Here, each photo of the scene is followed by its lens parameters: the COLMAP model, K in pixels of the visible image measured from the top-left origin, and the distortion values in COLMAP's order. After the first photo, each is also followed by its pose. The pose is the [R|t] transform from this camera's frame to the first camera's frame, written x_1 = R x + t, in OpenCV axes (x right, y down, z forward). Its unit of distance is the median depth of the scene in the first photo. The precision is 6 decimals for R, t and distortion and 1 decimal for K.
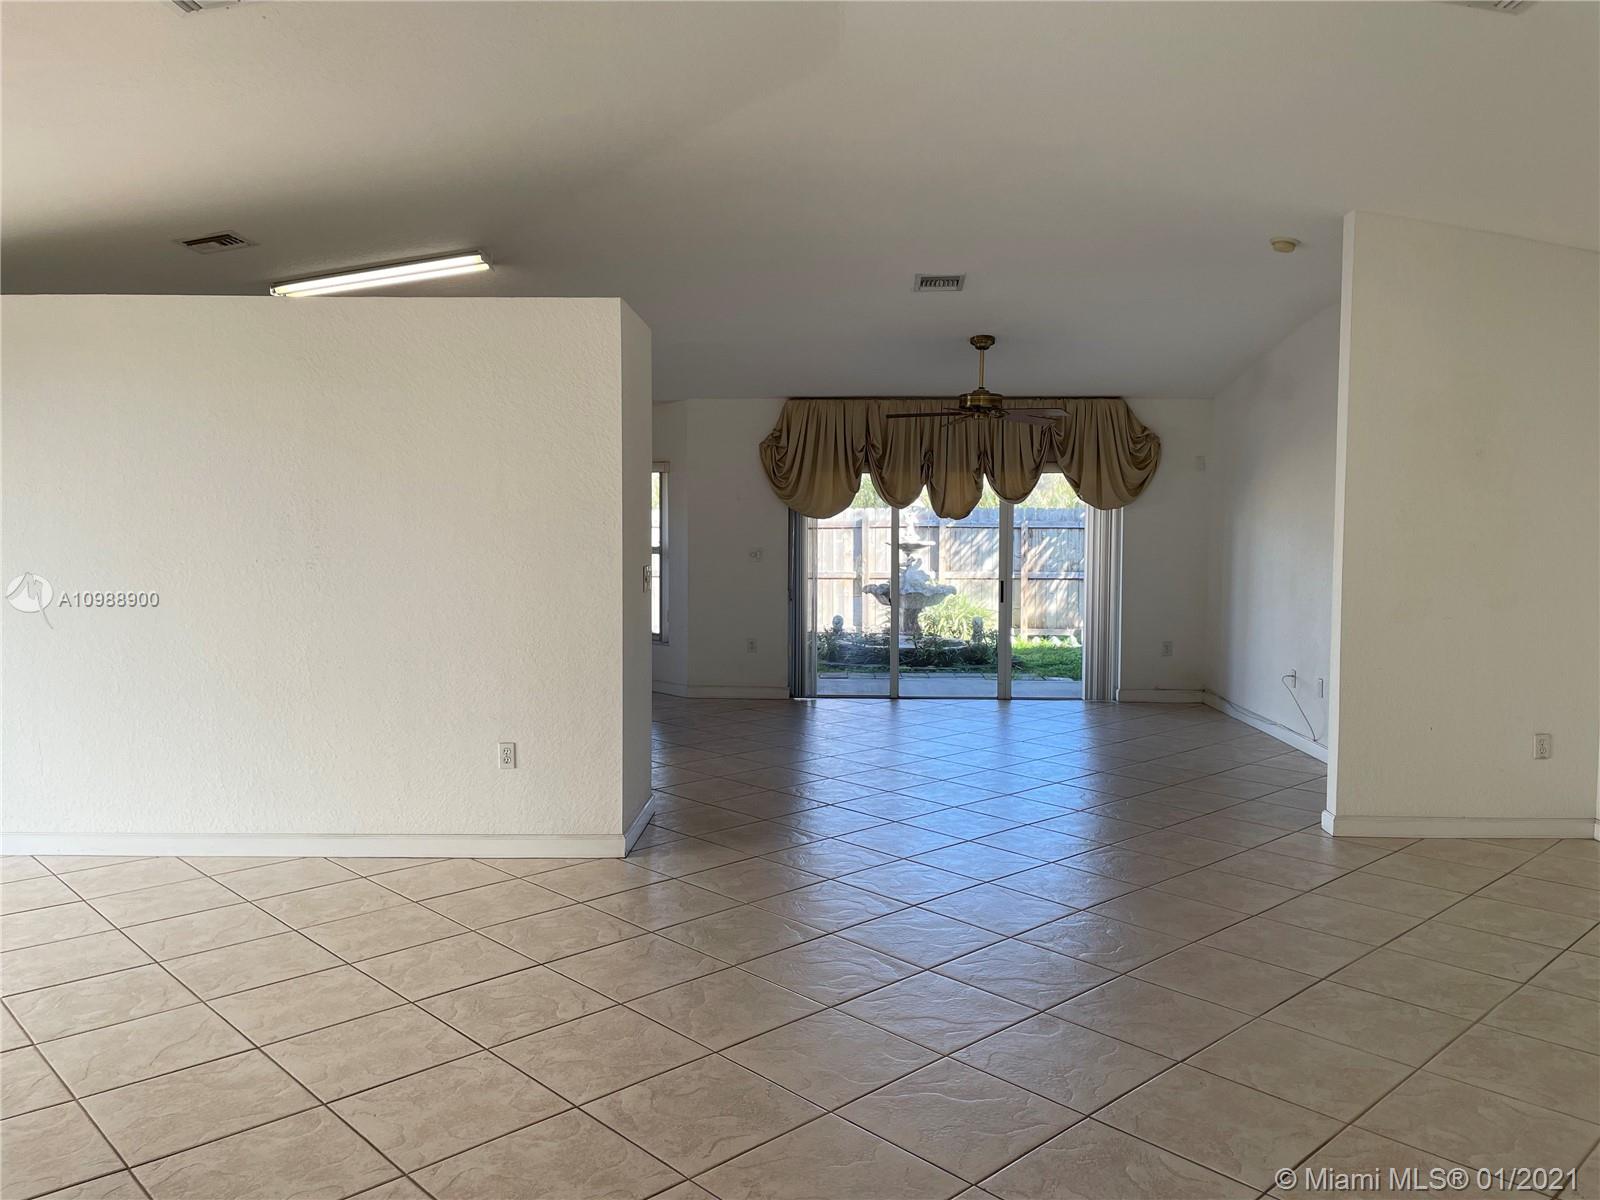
lens RADIAL K [[1210.8, 0, 798.4], [0, 1210.8, 598.0], [0, 0, 1]] dist [0.092727, -0.112800]
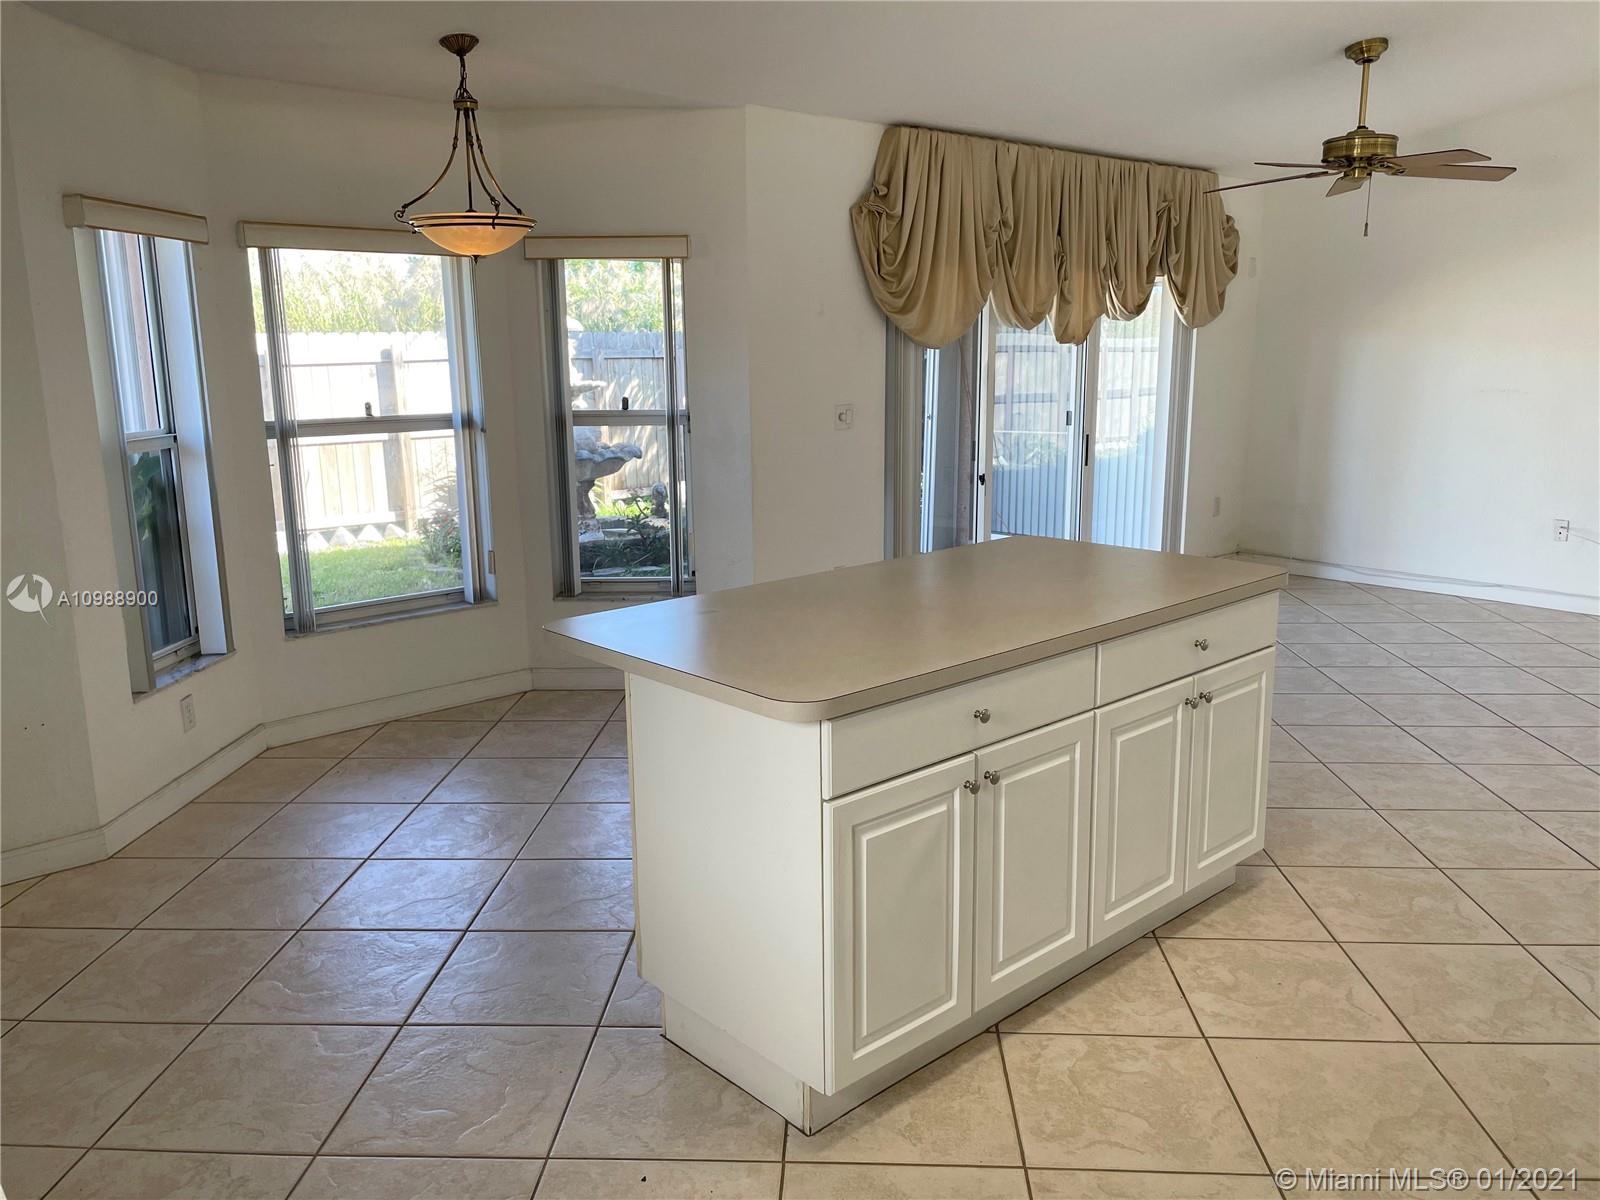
lens RADIAL K [[1210.8, 0, 805.8], [0, 1210.8, 597.2], [0, 0, 1]] dist [0.092727, -0.112800]
pose [[0.714797, -0.155567, 0.681809, -0.449734], [0.059797, 0.984969, 0.162048, -0.045631], [-0.696771, -0.075061, 0.713356, 0.618500]]
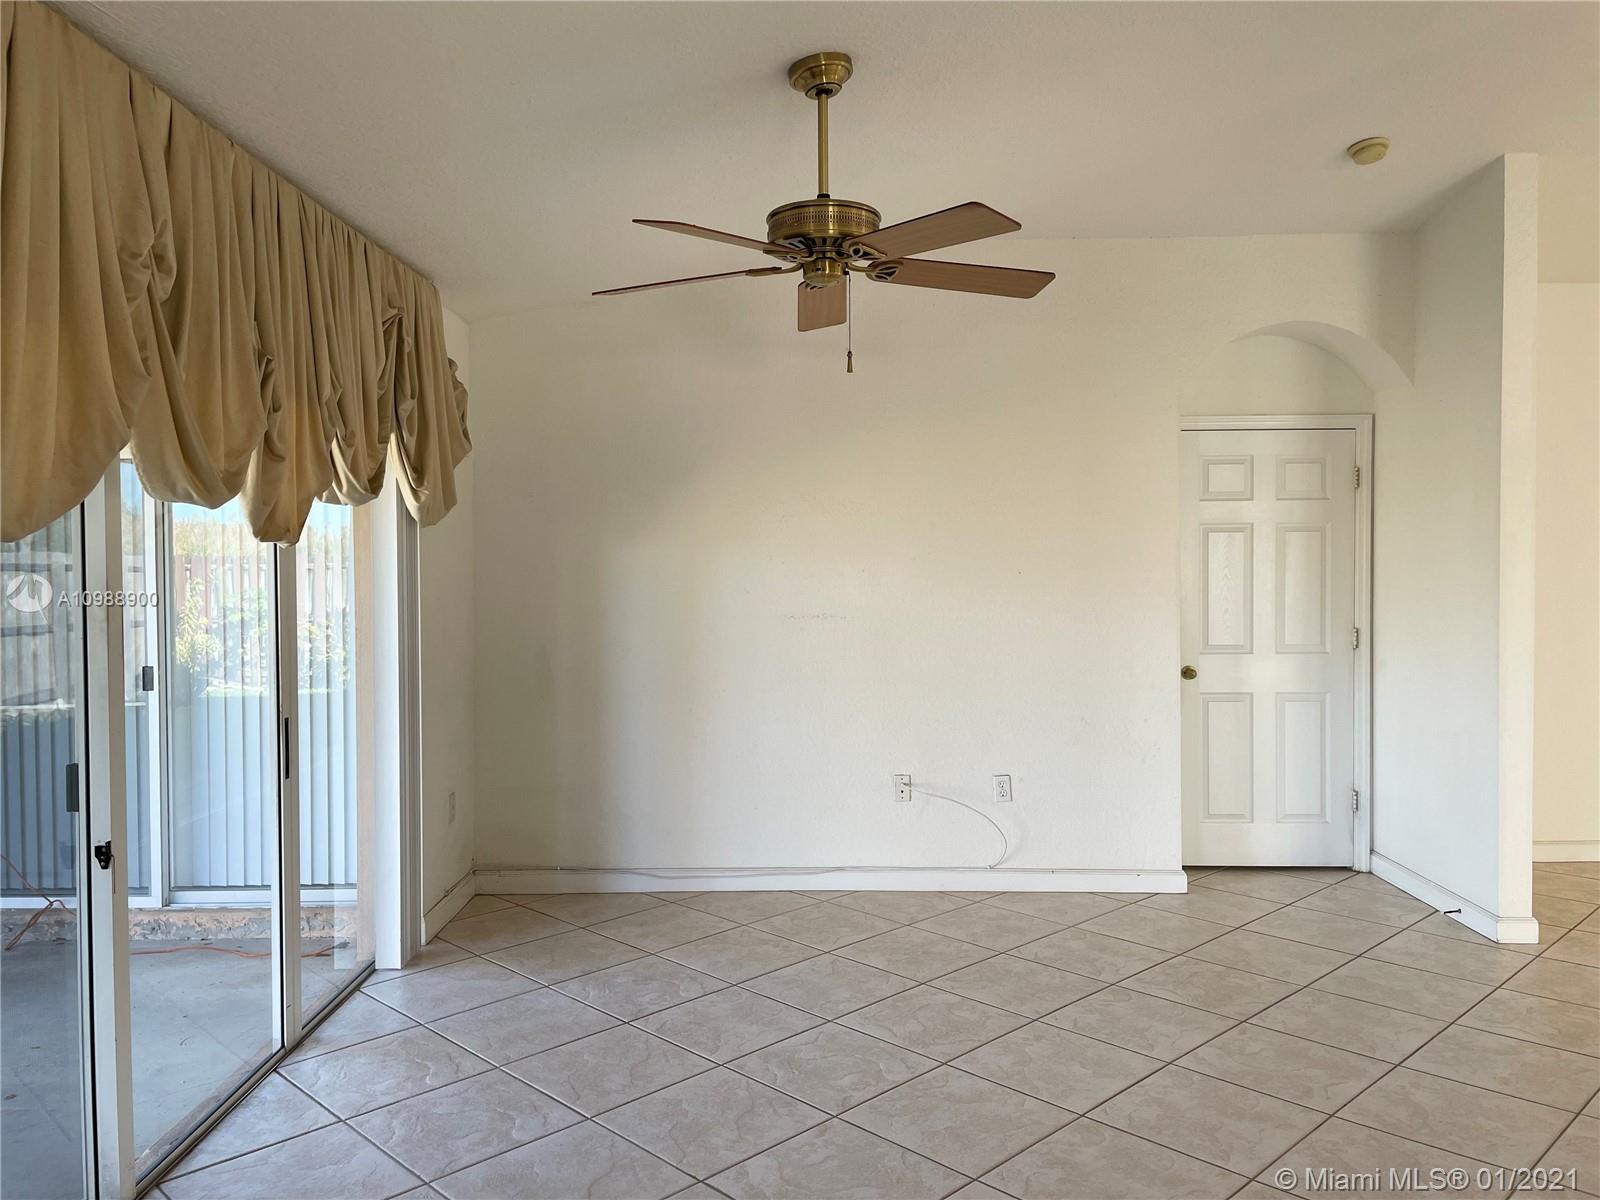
lens RADIAL K [[1210.8, 0, 786.1], [0, 1210.8, 587.2], [0, 0, 1]] dist [0.092727, -0.112800]
pose [[-0.018369, -0.030232, 0.999374, -0.200291], [0.073060, 0.996830, 0.031498, -0.053862], [-0.997158, 0.073593, -0.016102, 0.873813]]
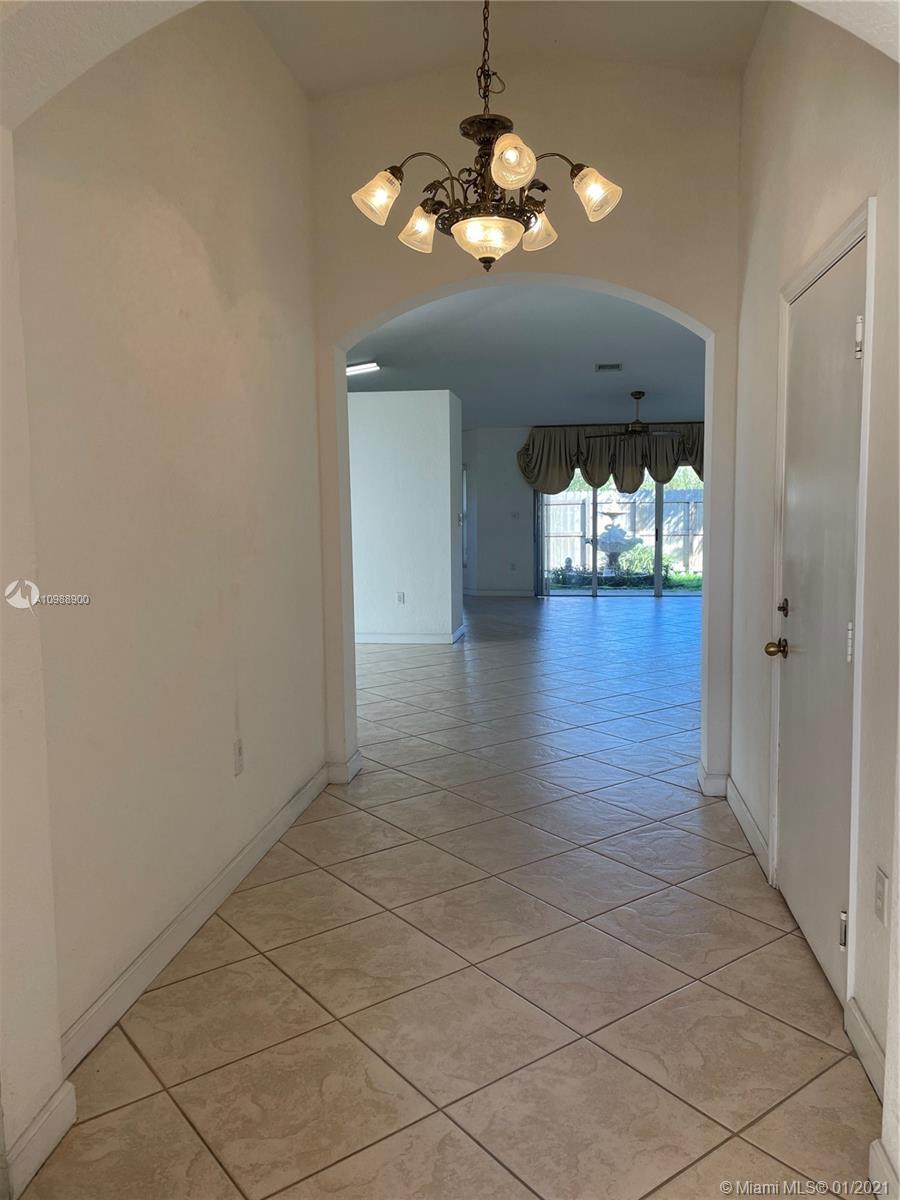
lens RADIAL K [[908.1, 0, 452.9], [0, 908.1, 606.4], [0, 0, 1]] dist [0.092727, -0.112800]
pose [[0.993685, -0.001076, -0.112202, 0.024304], [0.006045, 0.999015, 0.043951, 0.039042], [0.112045, -0.044351, 0.992713, -0.352038]]
